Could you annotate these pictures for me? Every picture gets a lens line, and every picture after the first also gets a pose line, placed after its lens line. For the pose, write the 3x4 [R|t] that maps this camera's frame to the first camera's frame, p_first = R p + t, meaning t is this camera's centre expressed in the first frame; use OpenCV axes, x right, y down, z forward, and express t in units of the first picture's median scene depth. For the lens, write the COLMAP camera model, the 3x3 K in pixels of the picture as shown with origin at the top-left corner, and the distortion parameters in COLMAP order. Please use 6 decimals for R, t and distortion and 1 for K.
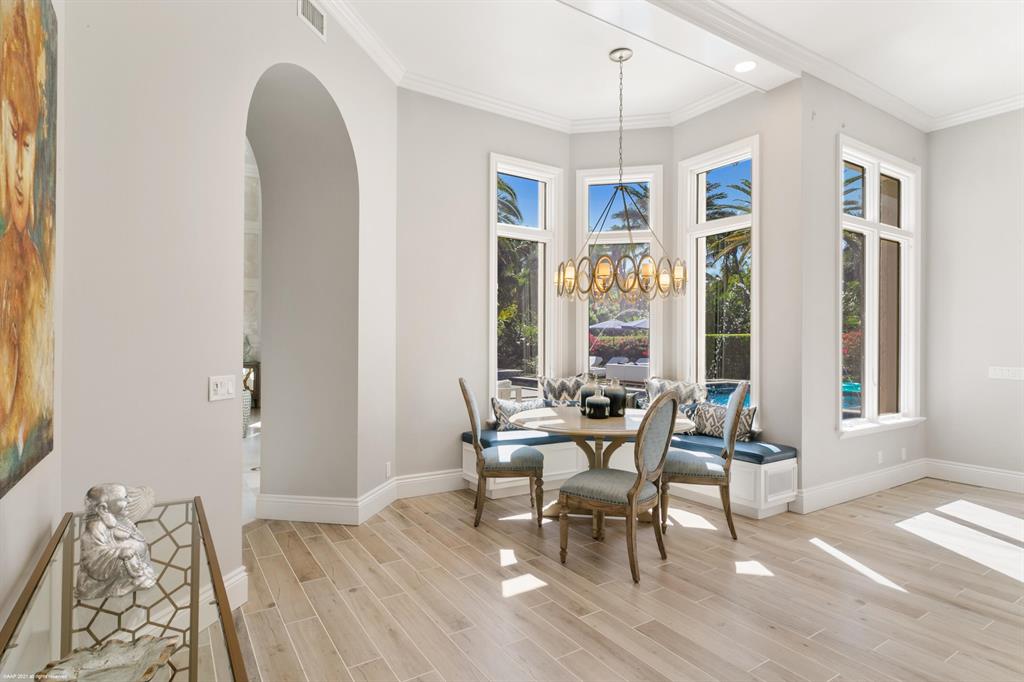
lens RADIAL K [[540.2, 0, 513.3], [0, 540.2, 338.5], [0, 0, 1]] dist [0.001621, -0.000542]
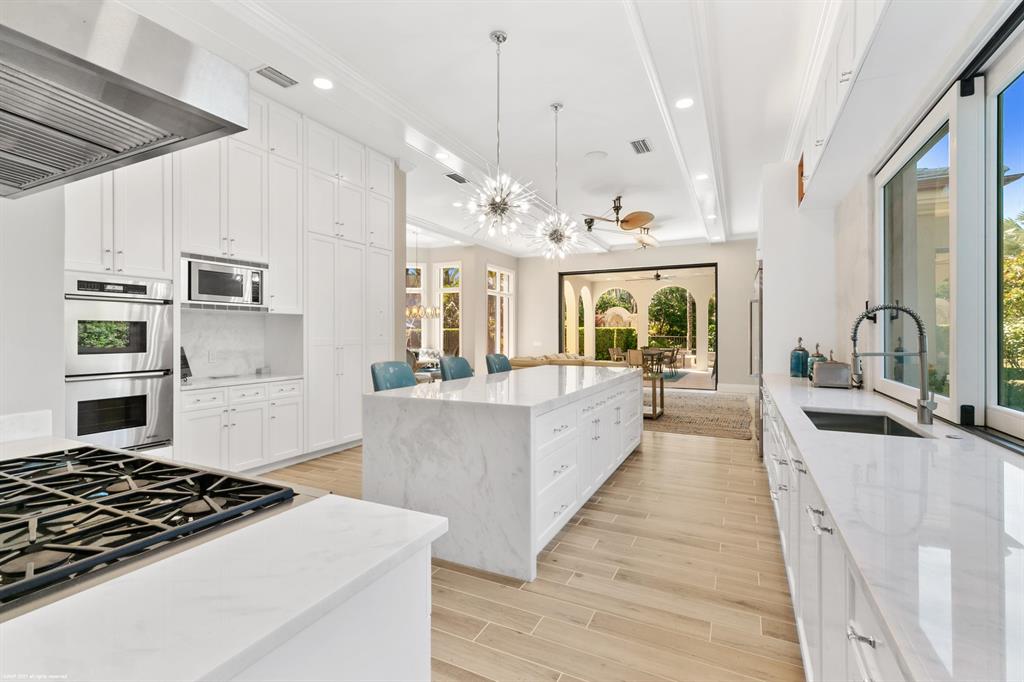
lens RADIAL K [[457.5, 0, 514.4], [0, 457.5, 336.2], [0, 0, 1]] dist [0.002293, 0.000097]
pose [[0.859234, -0.008789, 0.511508, -0.578892], [0.003122, 0.999924, 0.011937, -0.008971], [-0.511573, -0.008660, 0.859196, -1.296470]]
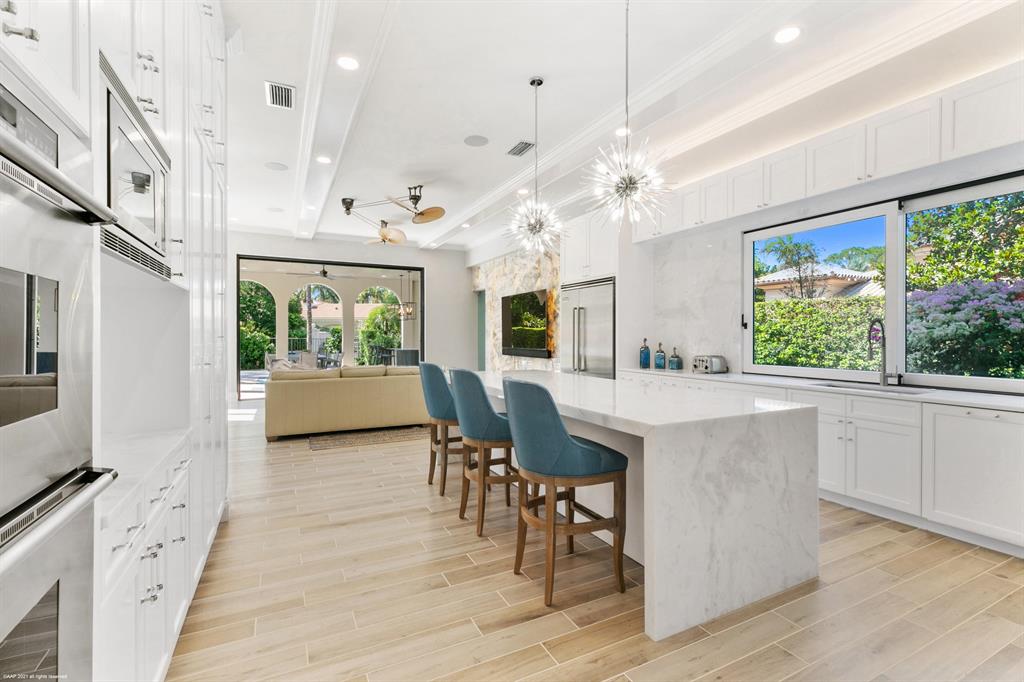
lens RADIAL K [[457.5, 0, 514.4], [0, 457.5, 336.2], [0, 0, 1]] dist [0.002293, 0.000097]
pose [[0.105164, -0.006390, 0.994434, -0.895993], [-0.005293, 0.999962, 0.006986, -0.006585], [-0.994441, -0.005998, 0.105126, -0.496890]]
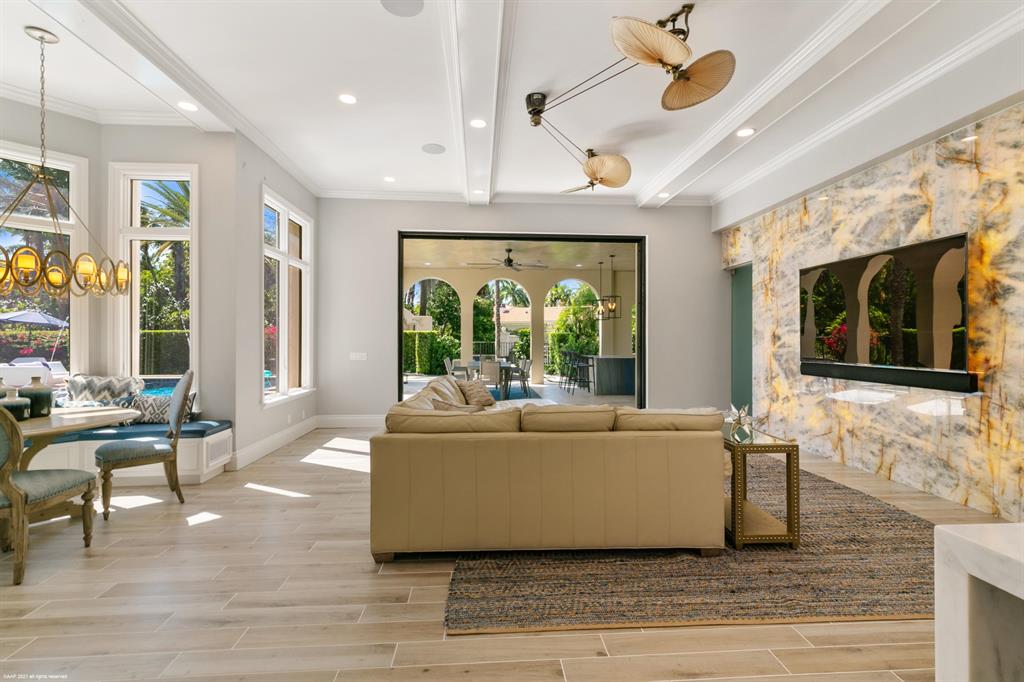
lens RADIAL K [[461.5, 0, 512.0], [0, 461.5, 341.0], [0, 0, 1]] dist [0.001144, 0.000279]
pose [[0.487503, -0.007838, 0.873086, -0.108616], [-0.003865, 0.999931, 0.011135, -0.000996], [-0.873113, -0.008802, 0.487439, -0.115963]]
